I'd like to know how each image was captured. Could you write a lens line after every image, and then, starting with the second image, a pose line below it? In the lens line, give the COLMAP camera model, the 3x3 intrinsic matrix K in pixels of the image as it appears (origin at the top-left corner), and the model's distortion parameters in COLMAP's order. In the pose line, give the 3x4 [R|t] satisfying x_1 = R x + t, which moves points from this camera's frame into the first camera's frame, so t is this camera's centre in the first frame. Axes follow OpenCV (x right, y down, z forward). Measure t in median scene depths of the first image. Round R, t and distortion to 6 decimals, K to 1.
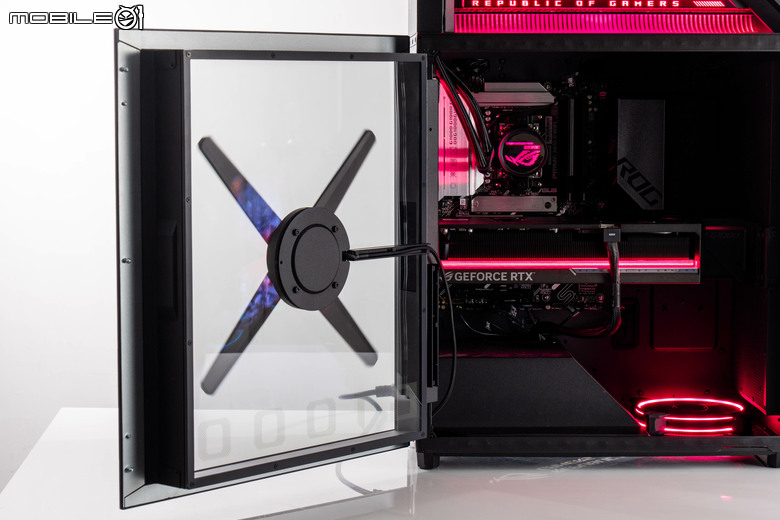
lens RADIAL K [[1785.3, 0, 390.0], [0, 1785.3, 260.0], [0, 0, 1]] dist [0.001689, -0.283424]
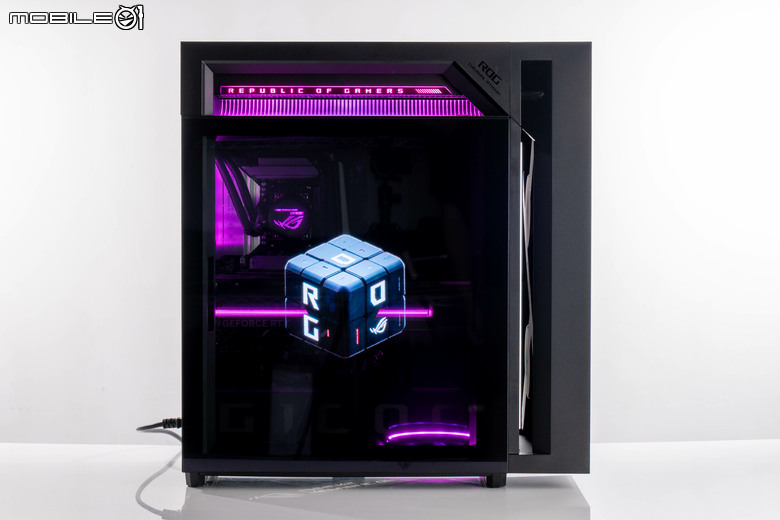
lens RADIAL K [[1838.6, 0, 390.0], [0, 1838.6, 260.0], [0, 0, 1]] dist [-0.047674, -0.102750]
pose [[0.999888, 0.001855, -0.014824, 0.159559], [-0.002562, 0.998854, -0.047800, 0.024647], [0.014718, 0.047833, 0.998747, -0.196184]]
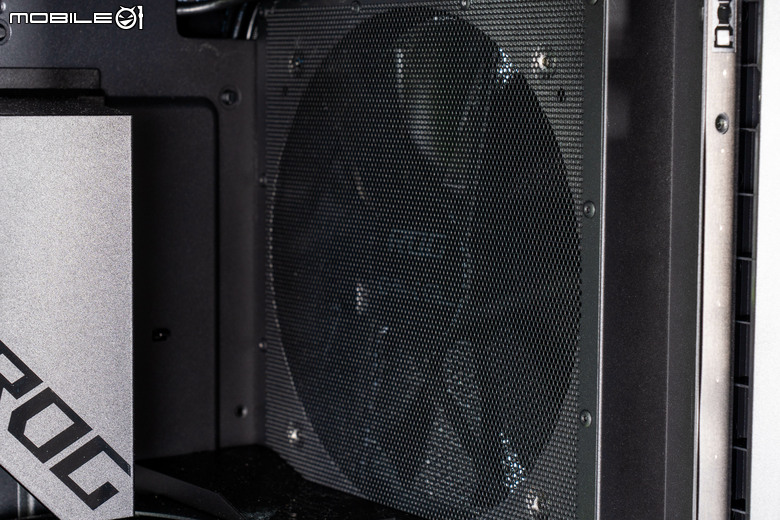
lens RADIAL K [[1785.3, 0, 390.0], [0, 1785.3, 260.0], [0, 0, 1]] dist [0.001689, -0.283424]
pose [[0.811501, -0.044741, 0.582636, 0.027444], [0.044161, 0.998909, 0.015199, -0.070072], [-0.582680, 0.013396, 0.812591, 0.755727]]
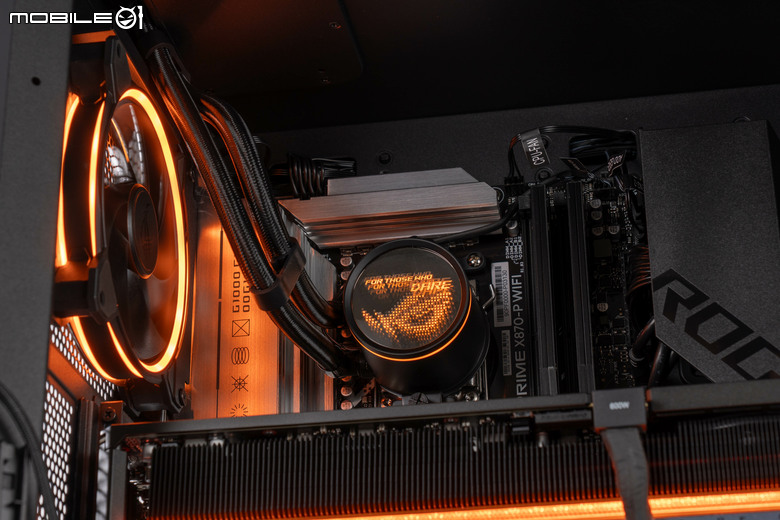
lens RADIAL K [[1785.3, 0, 390.0], [0, 1785.3, 260.0], [0, 0, 1]] dist [0.001689, -0.283424]
pose [[0.982034, -0.089534, -0.166110, 0.135644], [-0.006094, 0.864765, -0.502140, 0.123345], [0.188605, 0.494131, 0.848683, 0.679713]]
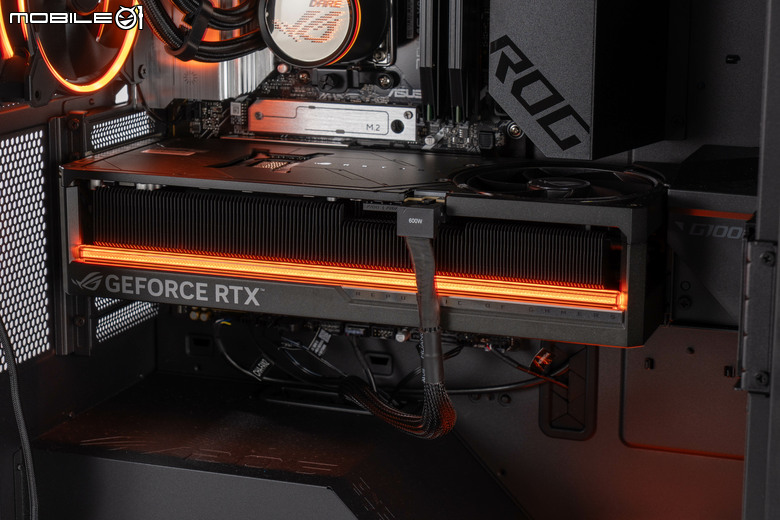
lens RADIAL K [[1785.3, 0, 390.0], [0, 1785.3, 260.0], [0, 0, 1]] dist [0.001689, -0.283424]
pose [[0.934530, 0.083013, -0.346067, 0.259792], [-0.040260, 0.990832, 0.128959, -0.058144], [0.353600, -0.106584, 0.929305, 0.579832]]
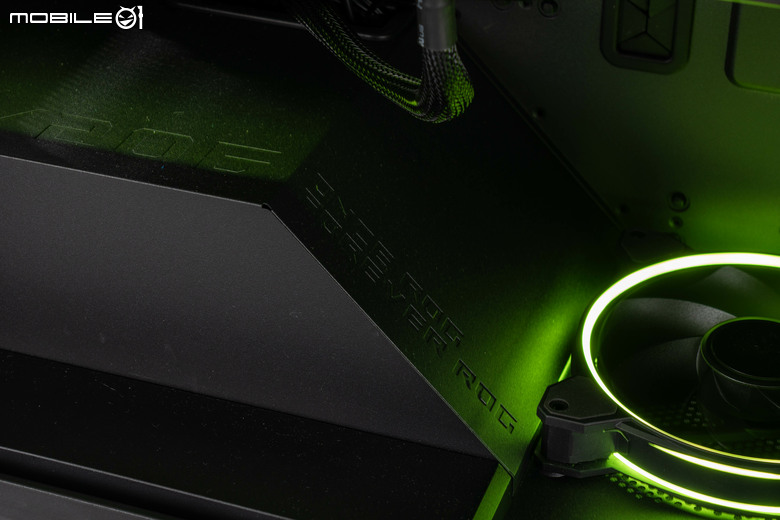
lens RADIAL K [[1785.3, 0, 390.0], [0, 1785.3, 260.0], [0, 0, 1]] dist [0.001689, -0.283424]
pose [[0.935265, 0.195729, -0.294905, 0.197056], [-0.040134, 0.886459, 0.461064, -0.062582], [0.351665, -0.419381, 0.836930, 0.754271]]
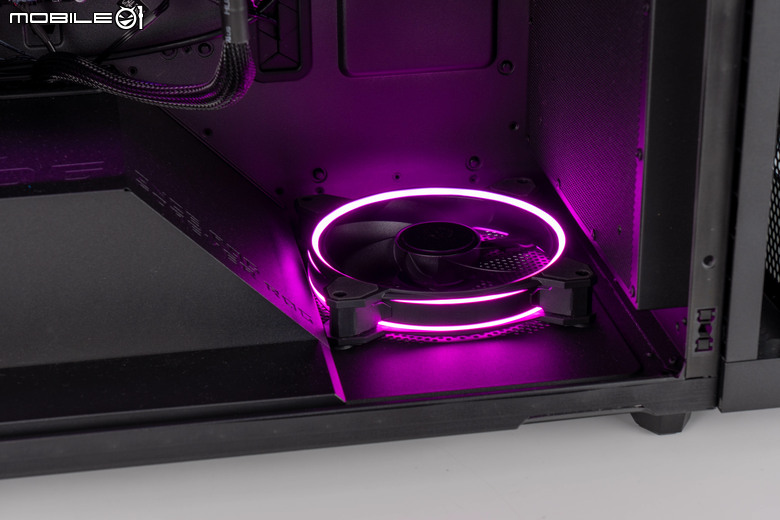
lens RADIAL K [[1785.3, 0, 390.0], [0, 1785.3, 260.0], [0, 0, 1]] dist [0.001689, -0.283424]
pose [[0.987220, -0.078029, 0.138957, 0.100735], [0.026790, 0.940783, 0.337949, -0.053157], [-0.157098, -0.329907, 0.930850, 0.625390]]
